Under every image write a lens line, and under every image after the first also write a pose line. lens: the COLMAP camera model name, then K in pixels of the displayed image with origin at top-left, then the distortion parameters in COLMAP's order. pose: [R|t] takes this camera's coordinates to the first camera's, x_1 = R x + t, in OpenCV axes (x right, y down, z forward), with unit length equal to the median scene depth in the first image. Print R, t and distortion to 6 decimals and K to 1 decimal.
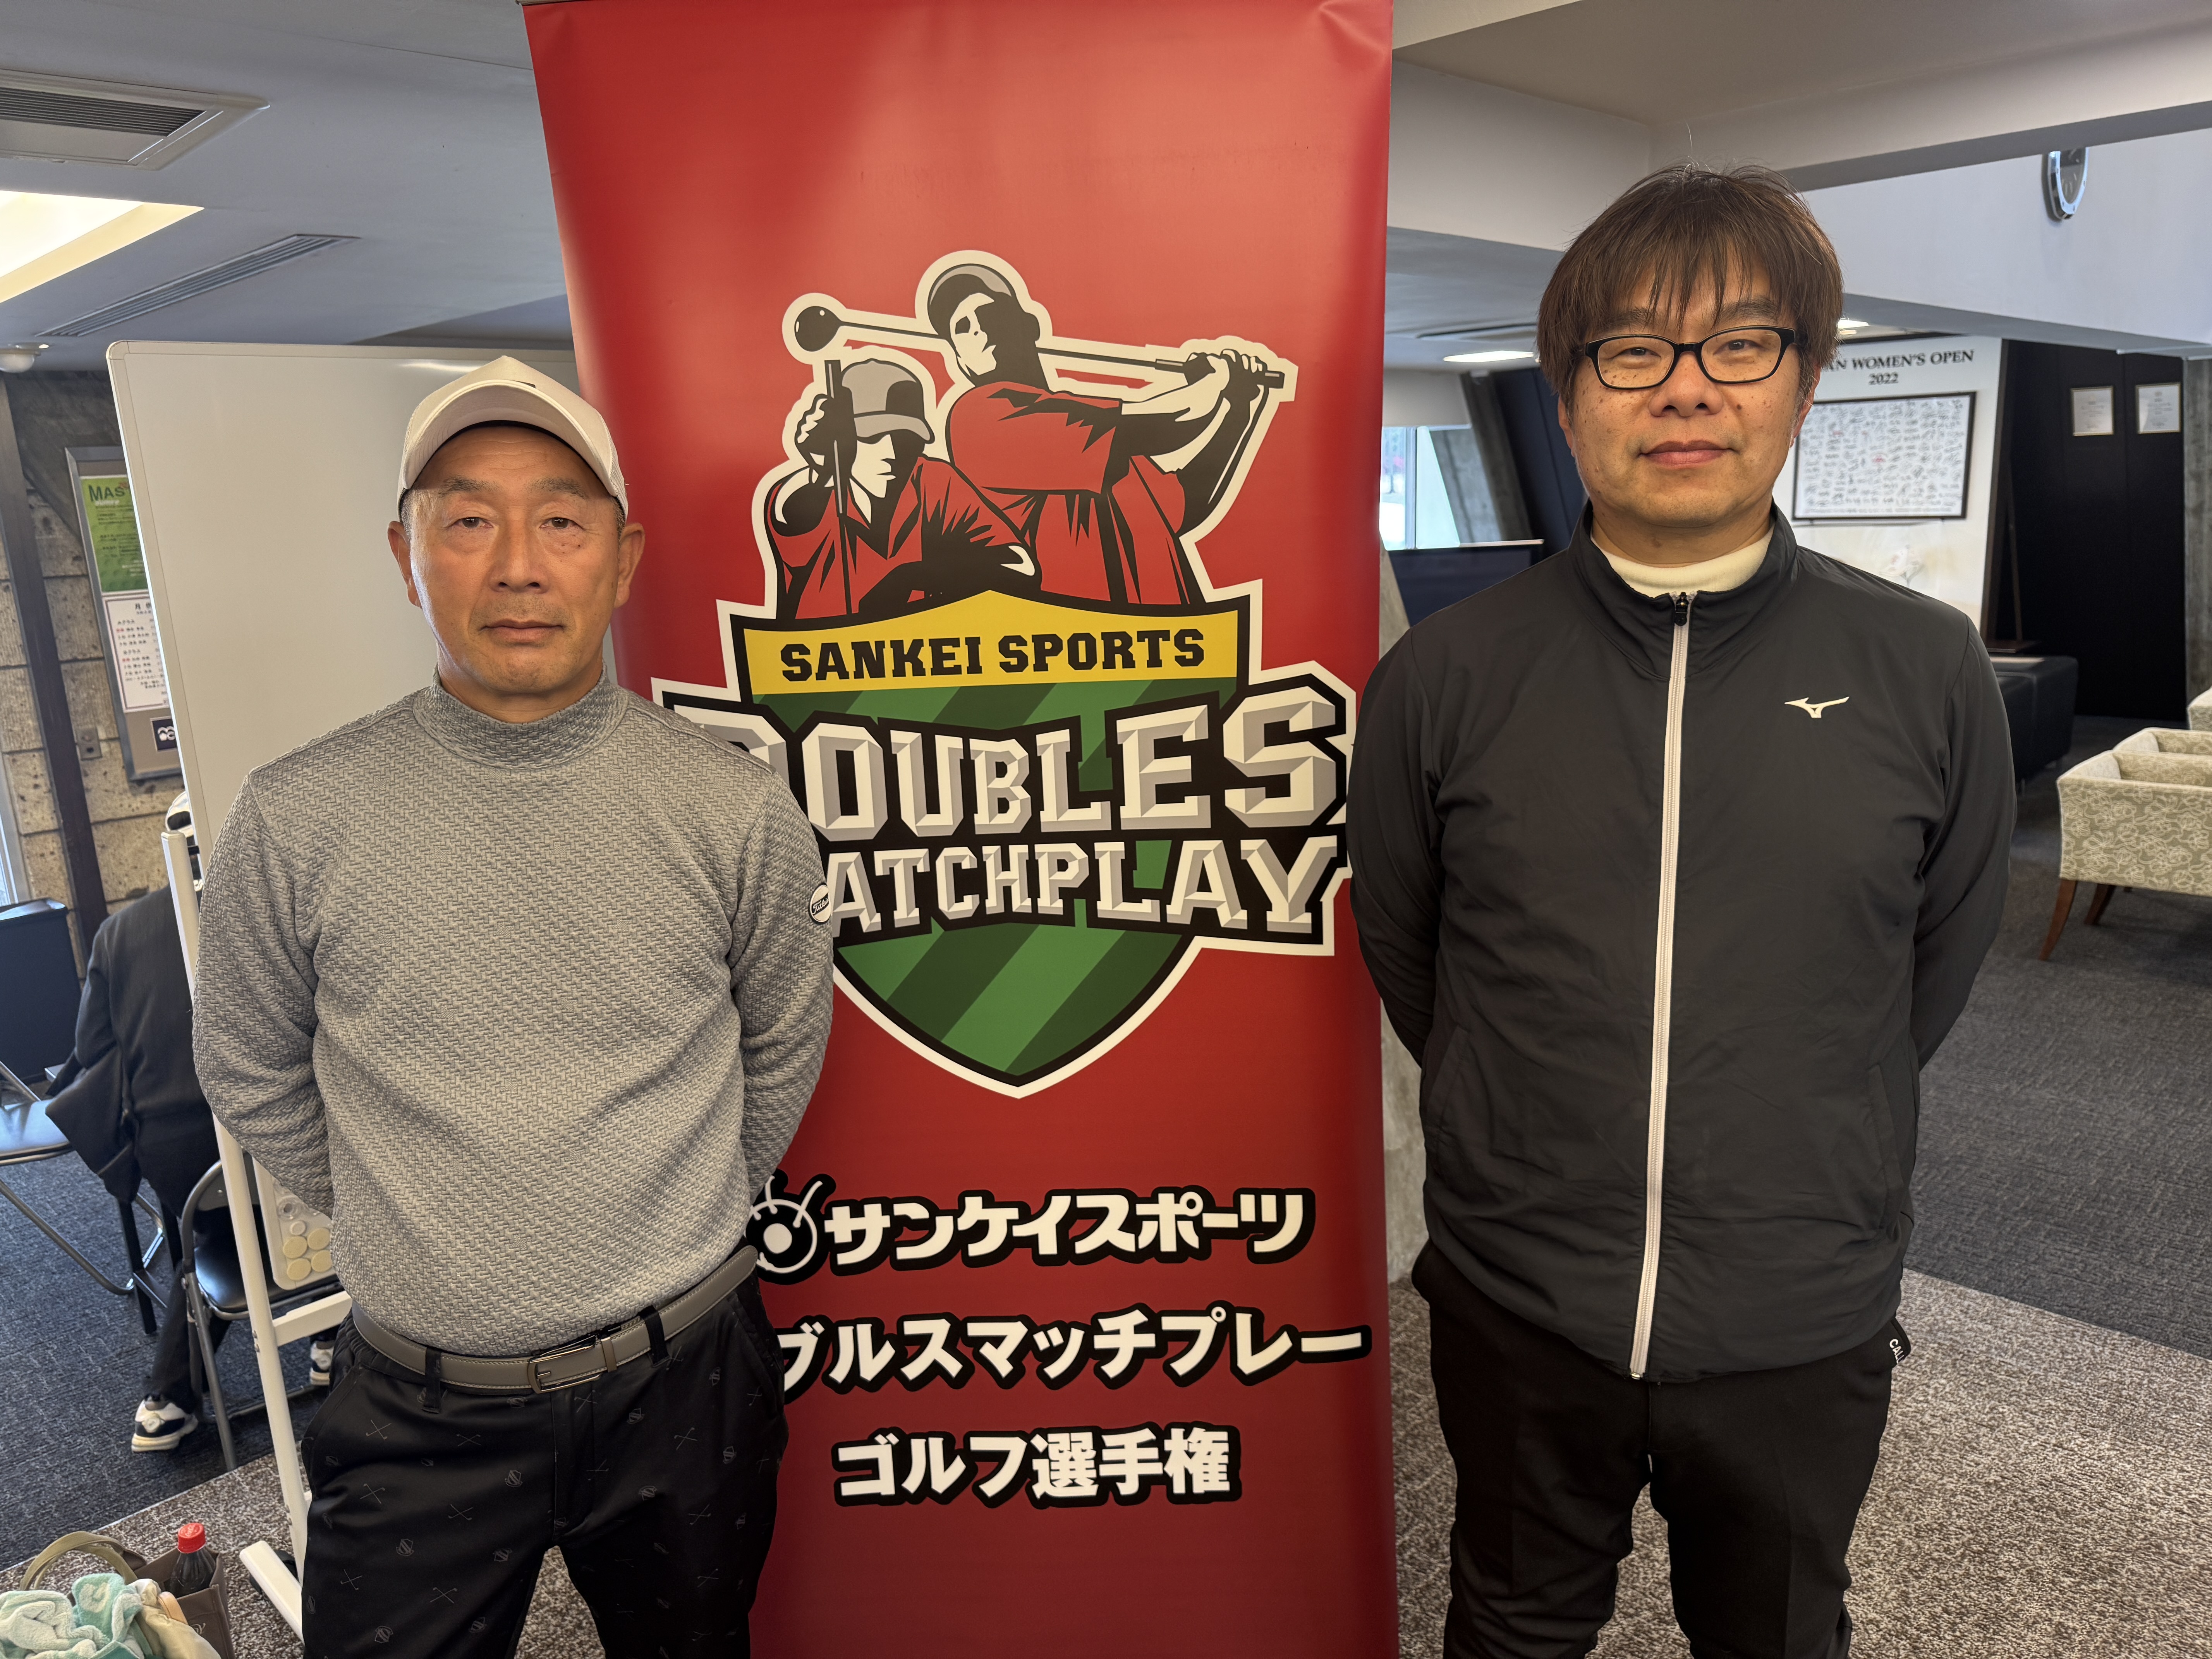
lens RADIAL K [[1852.7, 0, 1099.5], [0, 1852.7, 844.3], [0, 0, 1]] dist [0.078168, -0.069702]
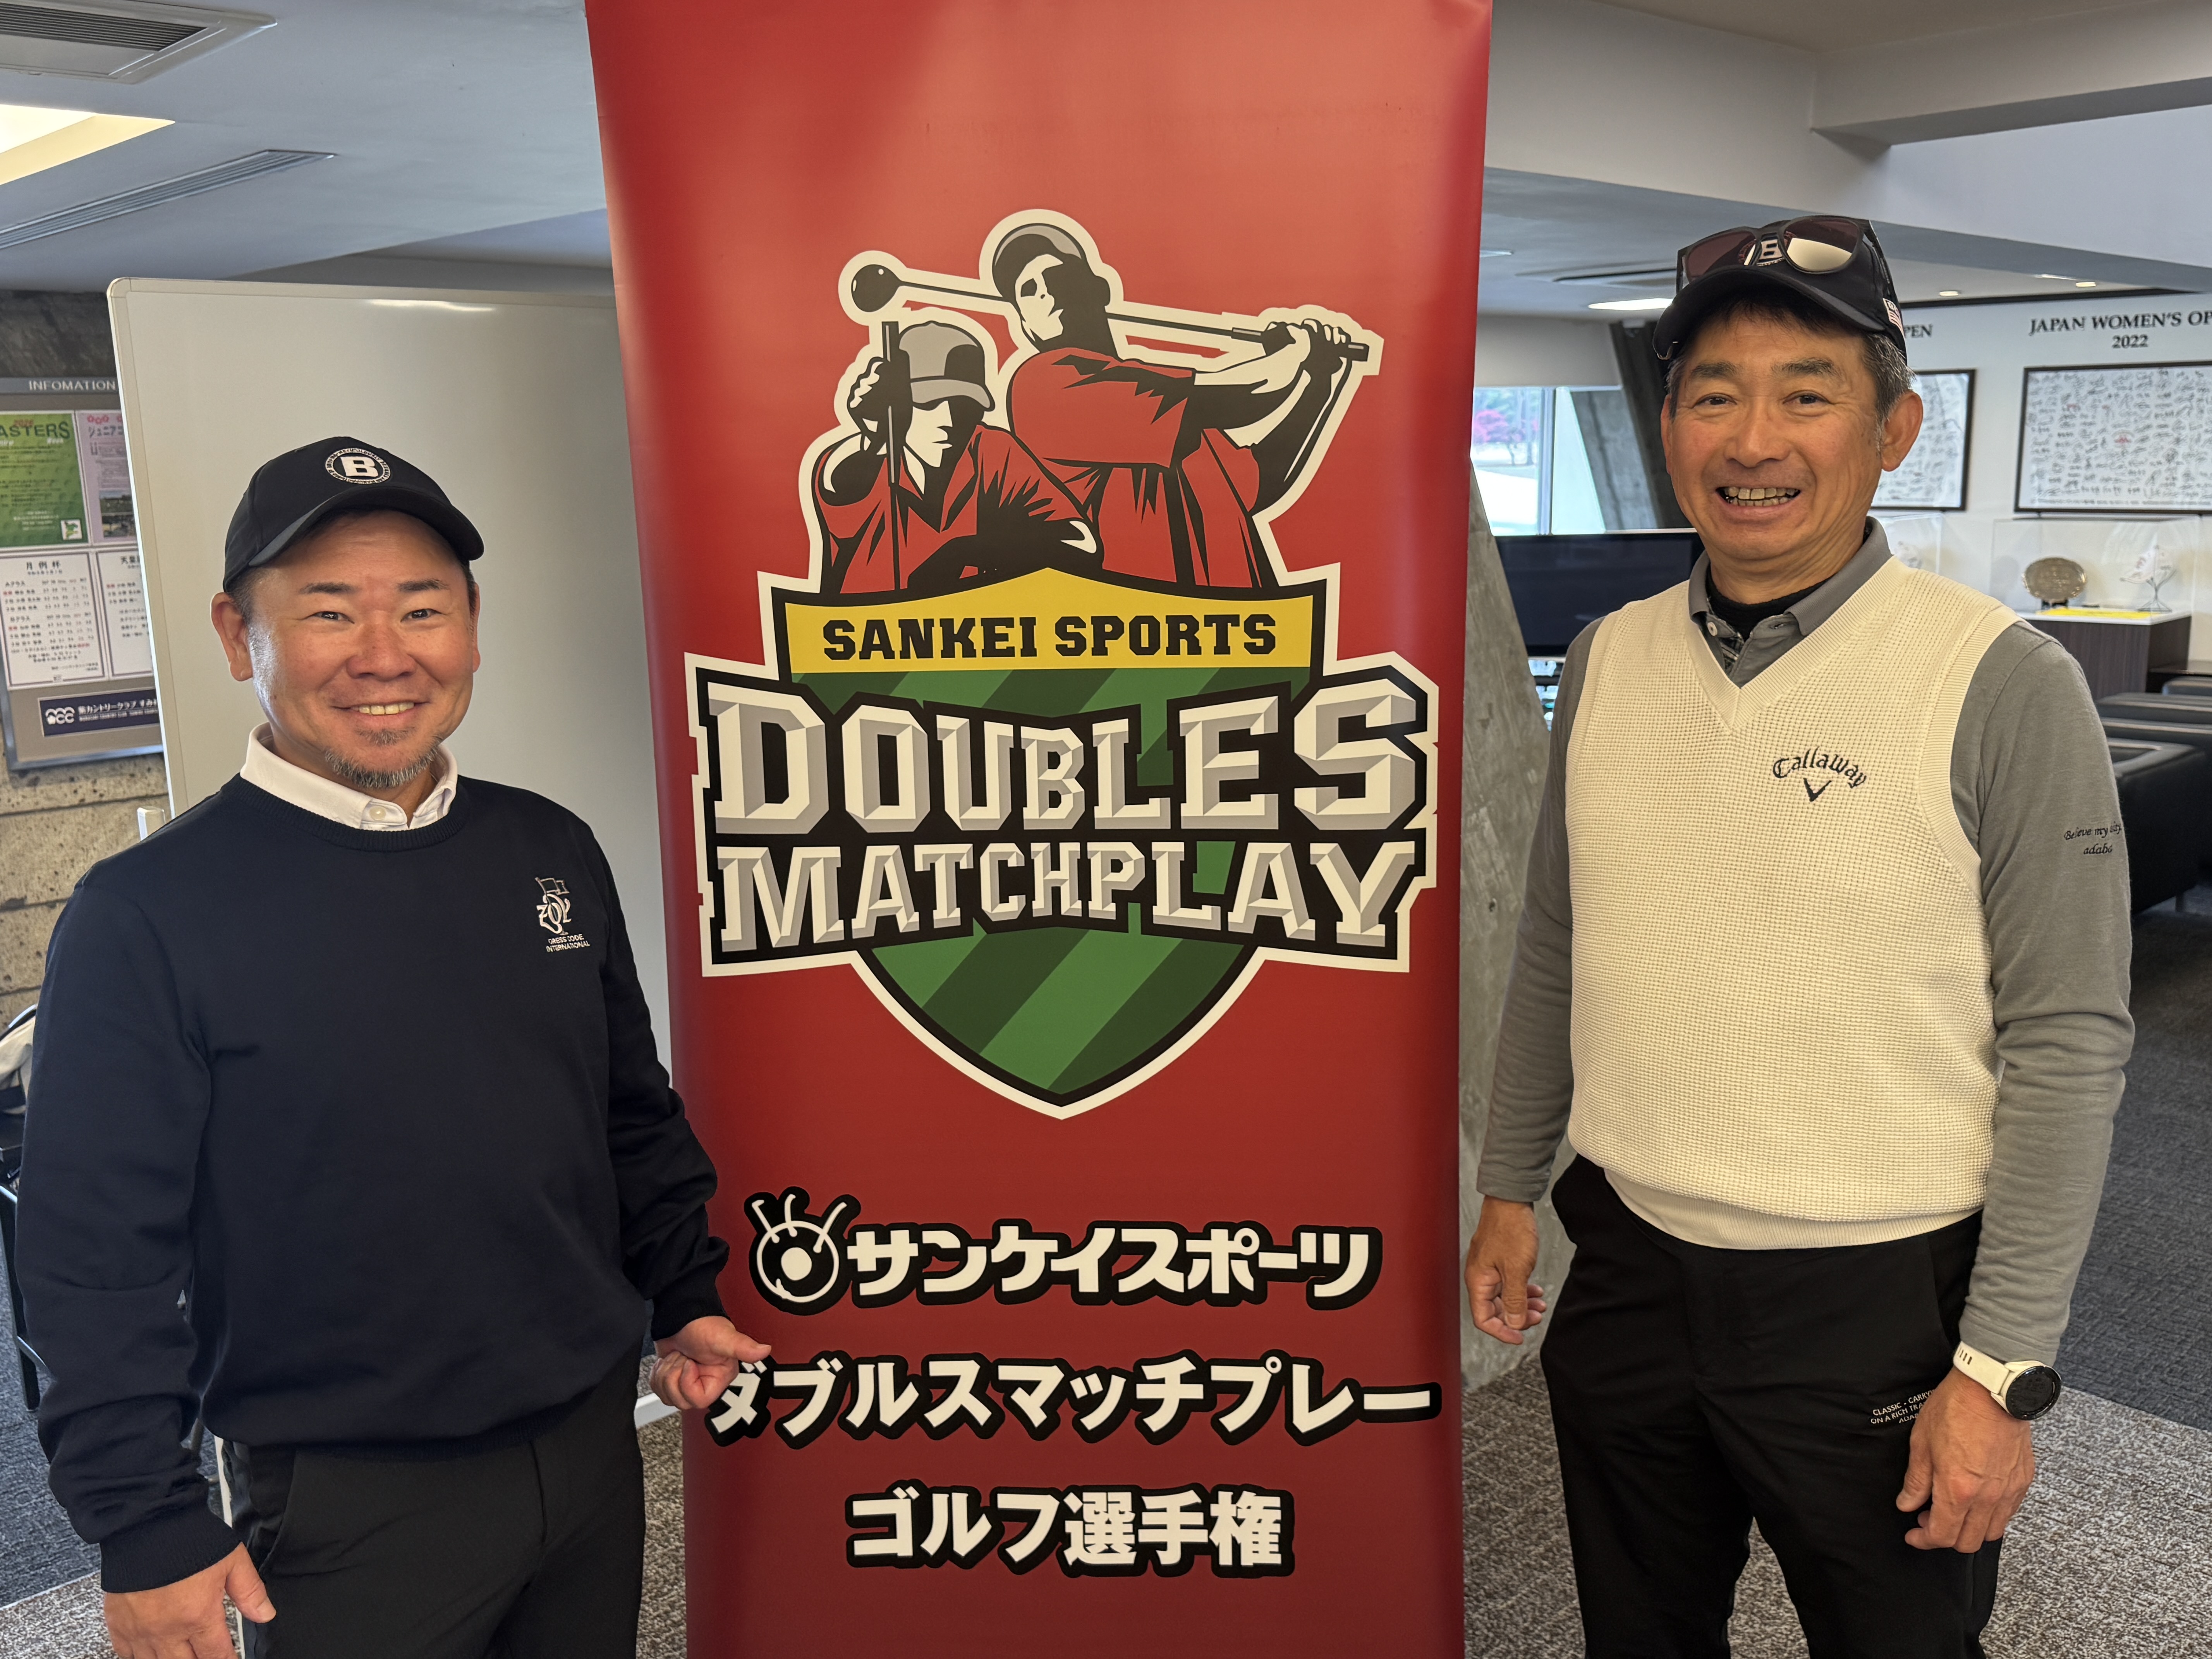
lens RADIAL K [[2321.7, 0, 1084.2], [0, 2321.7, 829.8], [0, 0, 1]] dist [0.088276, -0.046943]
pose [[0.999177, 0.028279, -0.029064, -0.003033], [-0.029068, 0.999211, -0.027078, 0.025061], [0.028276, 0.027901, 0.999211, -0.159094]]
